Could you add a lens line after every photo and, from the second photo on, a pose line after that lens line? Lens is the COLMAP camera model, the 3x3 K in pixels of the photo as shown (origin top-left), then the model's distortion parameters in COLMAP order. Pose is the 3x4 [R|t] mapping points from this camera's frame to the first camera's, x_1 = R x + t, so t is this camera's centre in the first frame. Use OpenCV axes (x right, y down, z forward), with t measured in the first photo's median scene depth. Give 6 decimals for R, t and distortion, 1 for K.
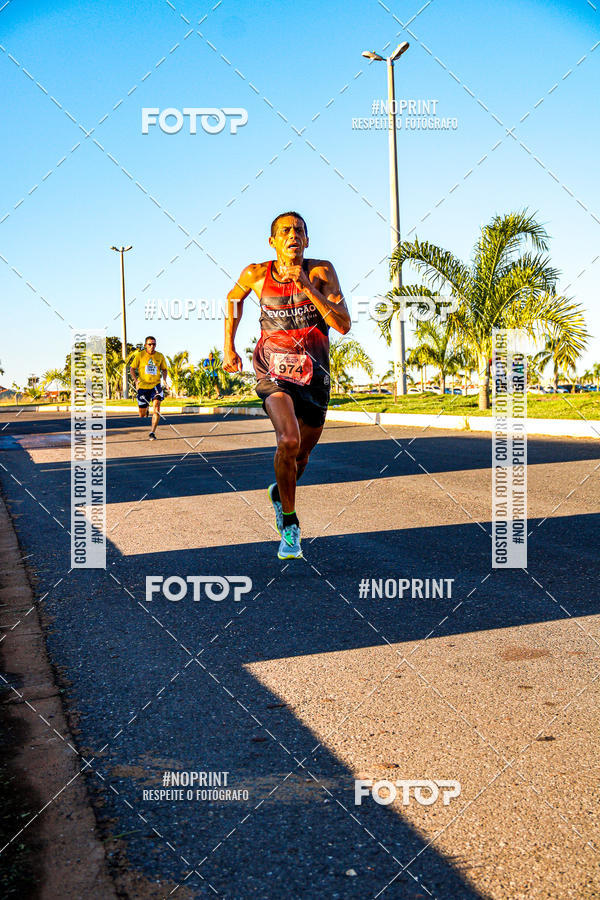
lens RADIAL K [[3530.1, 0, 274.0], [0, 3530.1, 456.3], [0, 0, 1]] dist [1.329396, 0.000000]
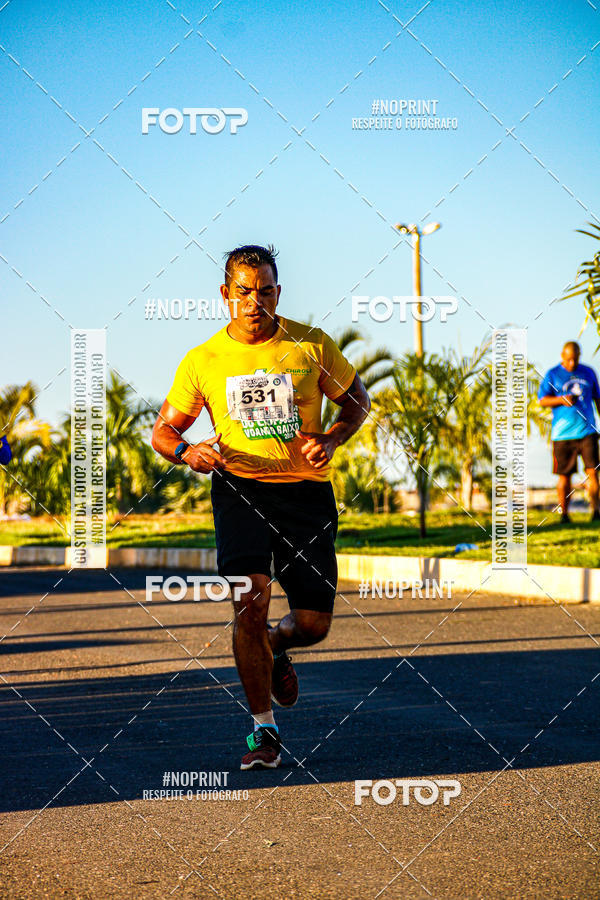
lens RADIAL K [[3530.1, 0, 306.8], [0, 3530.1, 453.4], [0, 0, 1]] dist [1.329396, 0.000000]
pose [[0.999974, 0.007058, -0.001167, 0.002644], [-0.007082, 0.999727, -0.022278, -0.015508], [0.001009, 0.022286, 0.999751, 0.654100]]
